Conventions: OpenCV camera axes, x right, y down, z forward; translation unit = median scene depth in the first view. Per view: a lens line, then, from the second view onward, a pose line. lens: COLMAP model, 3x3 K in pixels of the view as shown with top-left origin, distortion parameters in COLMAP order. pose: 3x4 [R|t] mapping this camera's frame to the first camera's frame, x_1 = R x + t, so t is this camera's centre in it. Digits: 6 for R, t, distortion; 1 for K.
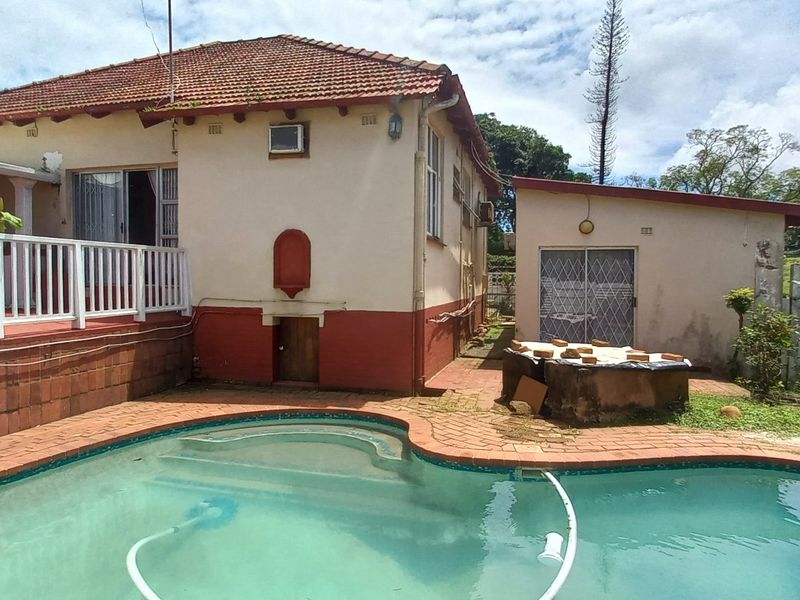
lens RADIAL K [[548.2, 0, 399.0], [0, 548.2, 302.7], [0, 0, 1]] dist [0.007366, 0.001828]
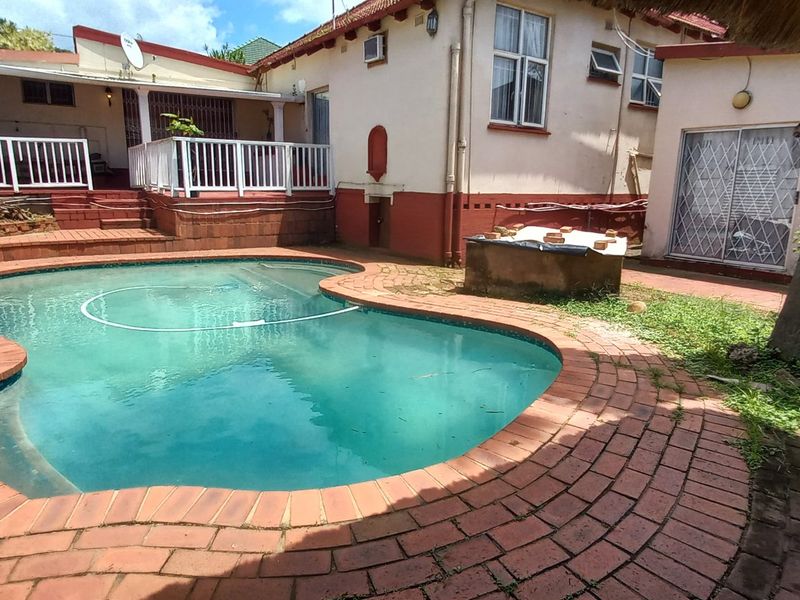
lens RADIAL K [[530.2, 0, 392.8], [0, 530.2, 311.0], [0, 0, 1]] dist [0.005319, 0.001043]
pose [[0.748858, 0.163260, -0.642306, 0.763640], [-0.037343, 0.978037, 0.205057, 0.036127], [0.661677, -0.129573, 0.738508, 0.072743]]
